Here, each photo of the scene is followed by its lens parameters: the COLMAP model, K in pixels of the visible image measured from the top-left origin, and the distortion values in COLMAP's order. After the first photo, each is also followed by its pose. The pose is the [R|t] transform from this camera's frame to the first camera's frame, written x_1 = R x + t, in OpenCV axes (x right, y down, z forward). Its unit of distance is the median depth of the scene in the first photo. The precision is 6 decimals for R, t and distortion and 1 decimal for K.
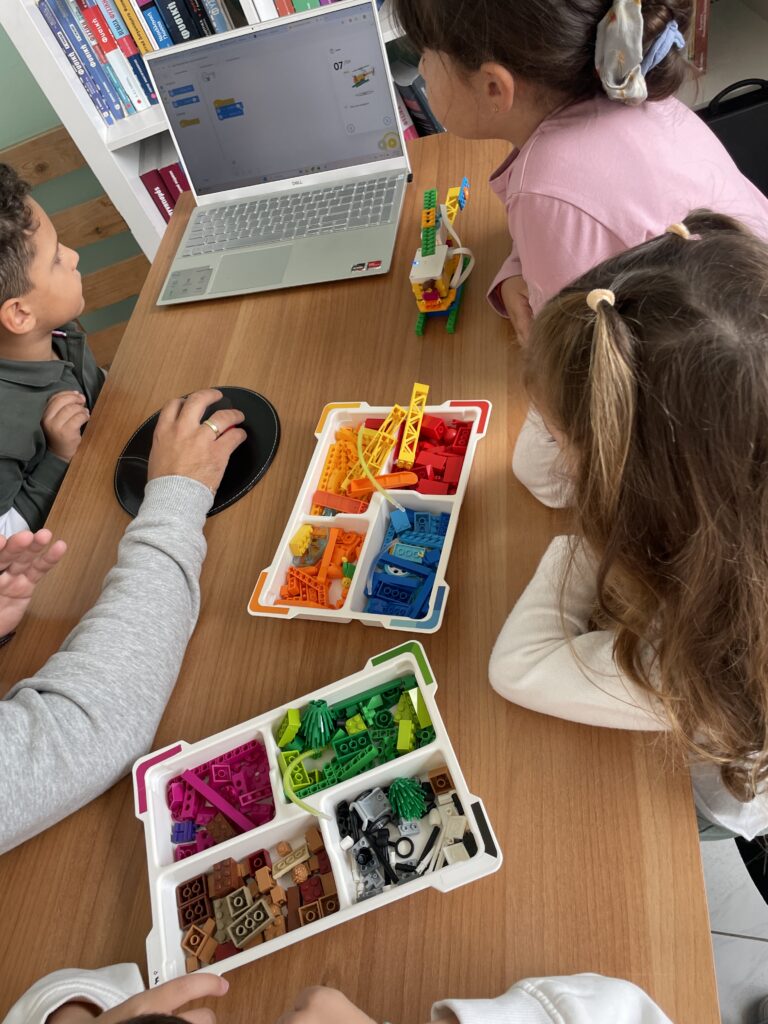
lens RADIAL K [[784.1, 0, 384.0], [0, 784.1, 512.0], [0, 0, 1]] dist [0.002855, -0.006207]
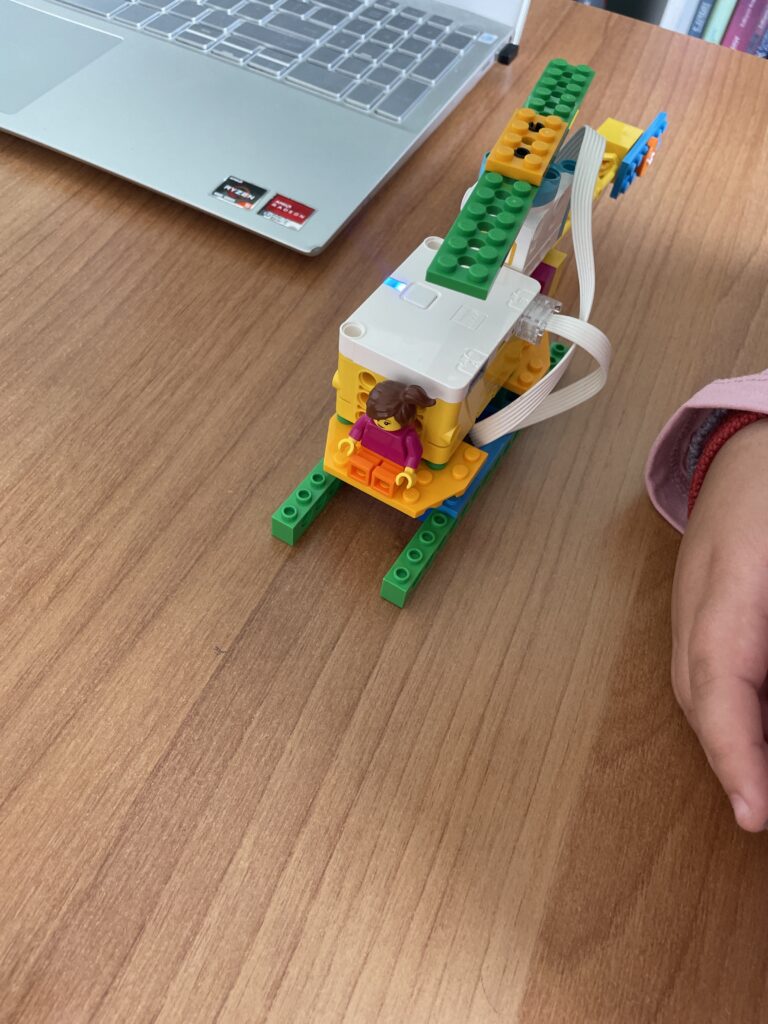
lens RADIAL K [[784.1, 0, 384.0], [0, 784.1, 512.0], [0, 0, 1]] dist [0.002855, -0.006207]
pose [[0.879059, 0.456819, 0.136278, 0.034479], [-0.462690, 0.886422, 0.013190, -0.242108], [-0.114775, -0.074649, 0.990583, 0.712020]]
